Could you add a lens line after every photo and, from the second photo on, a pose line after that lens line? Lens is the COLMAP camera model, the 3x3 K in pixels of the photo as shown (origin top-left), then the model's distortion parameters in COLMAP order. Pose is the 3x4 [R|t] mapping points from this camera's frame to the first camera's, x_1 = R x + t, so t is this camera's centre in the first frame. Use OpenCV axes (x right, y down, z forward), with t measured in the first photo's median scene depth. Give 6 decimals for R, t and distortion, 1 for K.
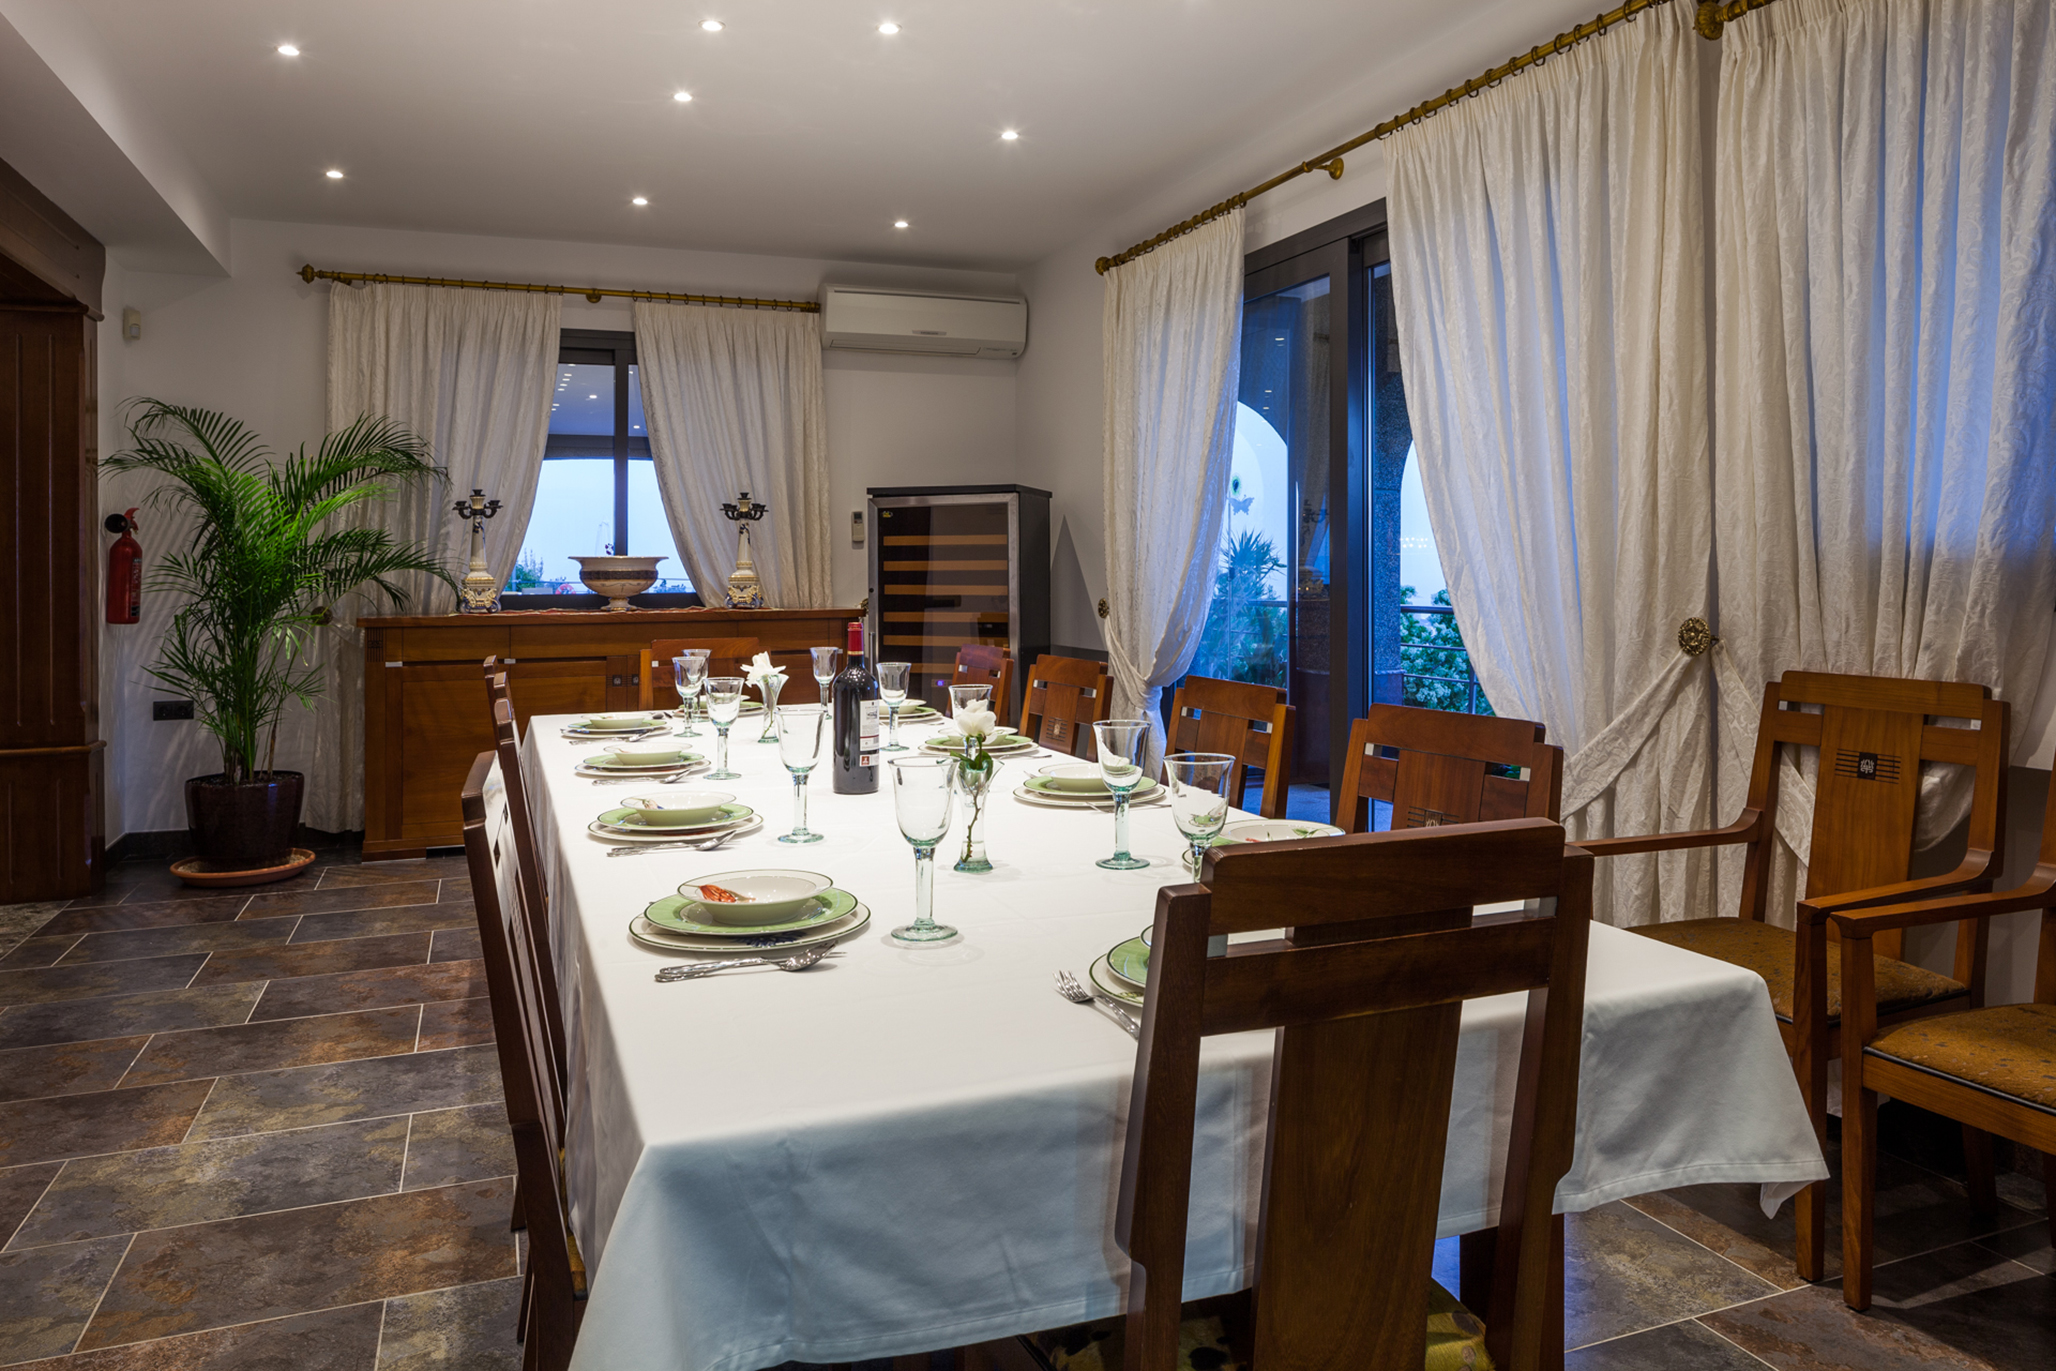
lens RADIAL K [[1405.0, 0, 1027.3], [0, 1405.0, 555.5], [0, 0, 1]] dist [-0.003186, -0.002418]
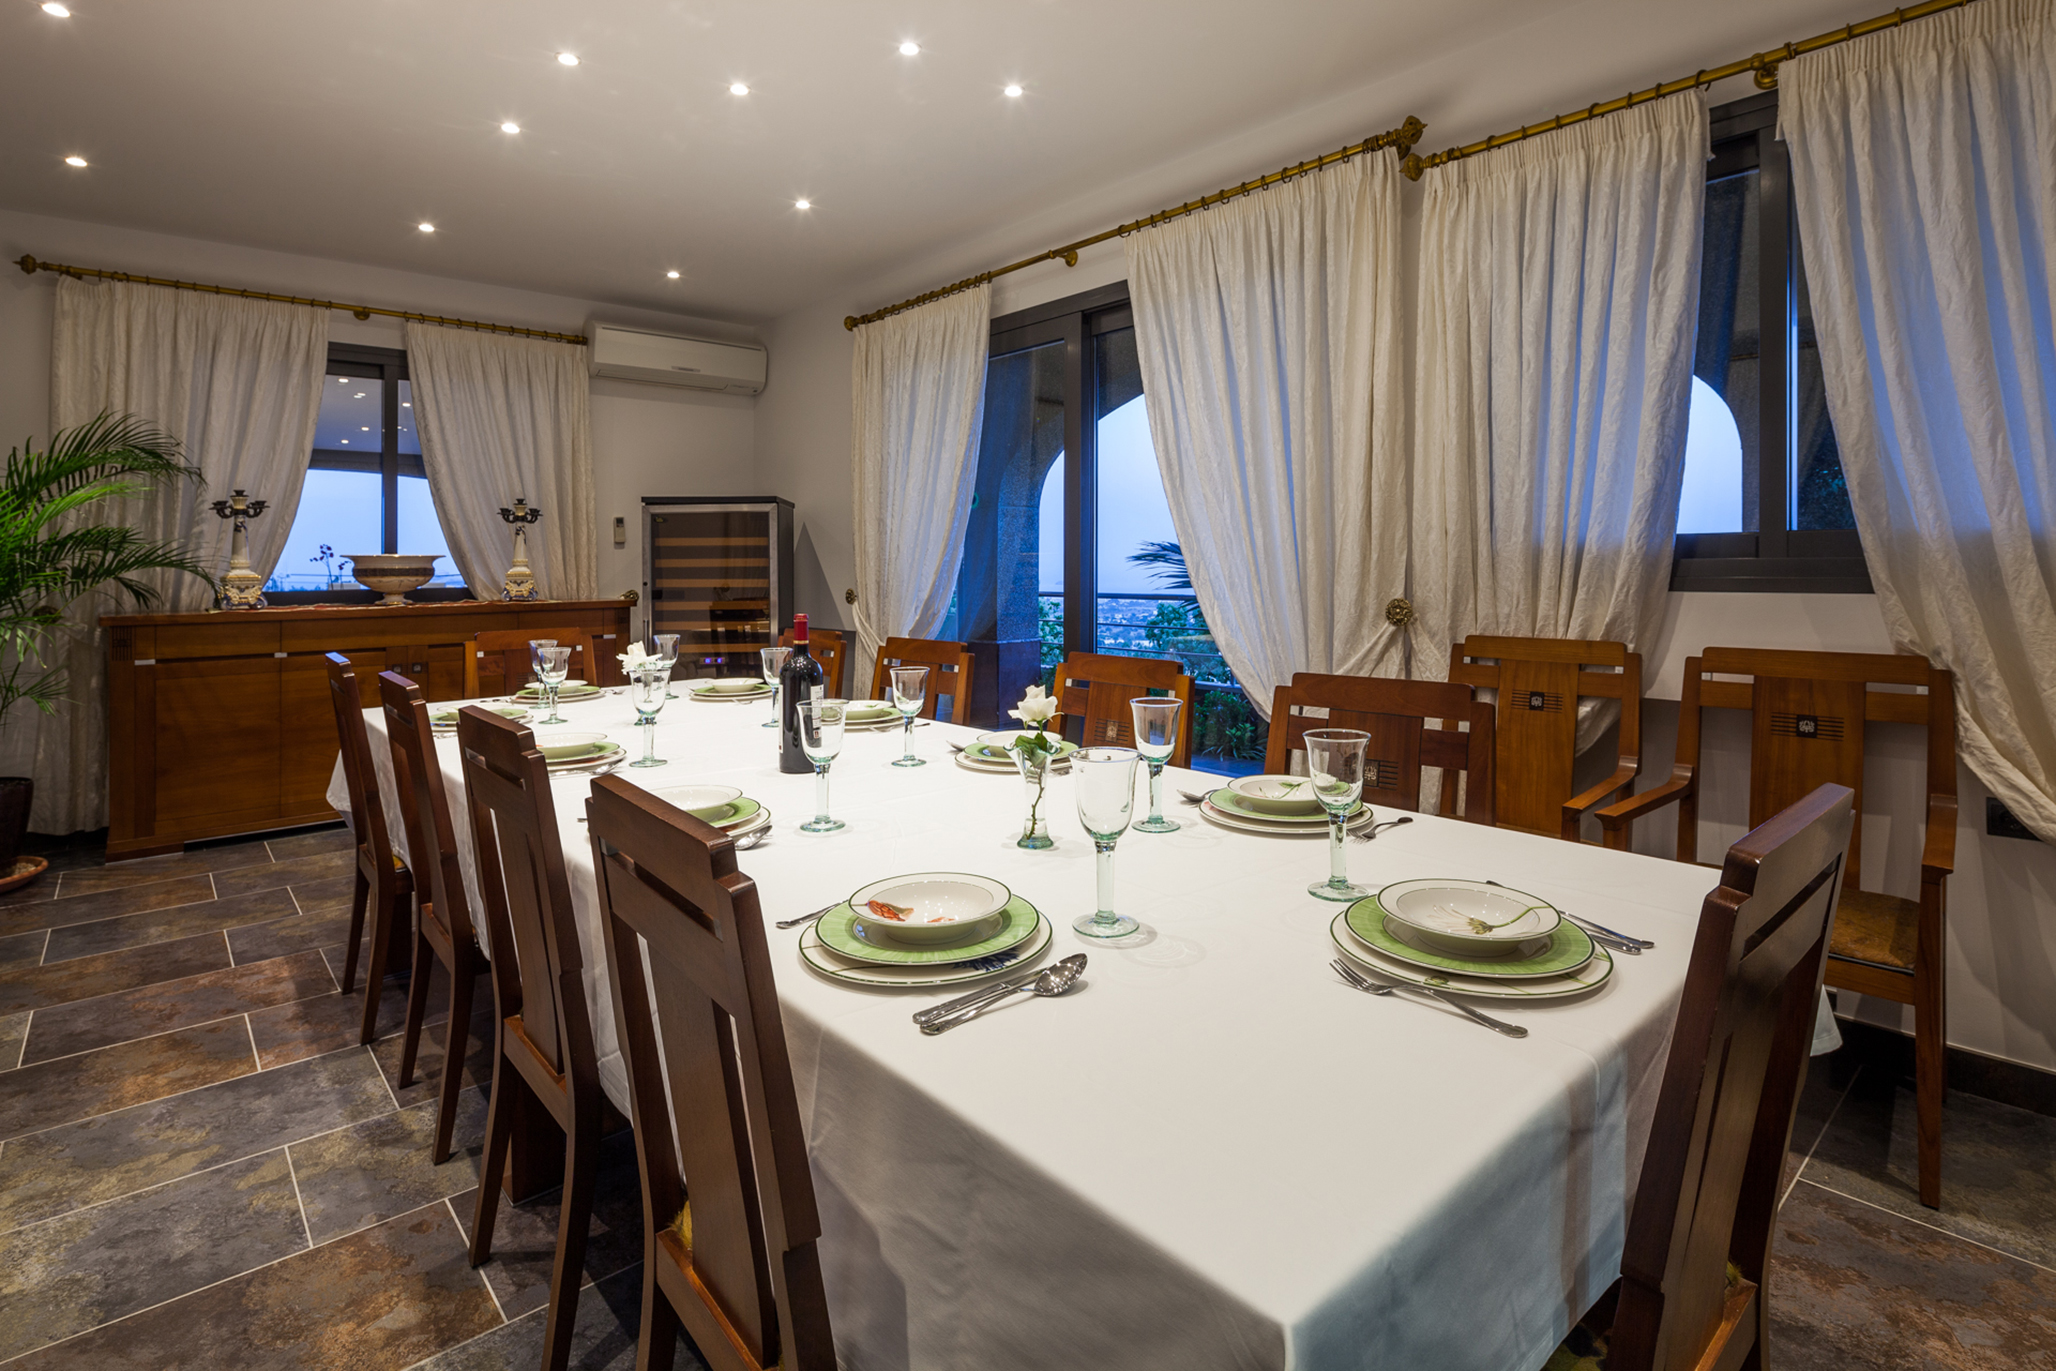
lens RADIAL K [[1005.5, 0, 1025.9], [0, 1005.5, 559.5], [0, 0, 1]] dist [0.005907, -0.003984]
pose [[0.936139, -0.000329, 0.351629, -0.147663], [-0.000640, 0.999996, 0.002640, 0.002379], [-0.351628, -0.002696, 0.936136, 0.136162]]
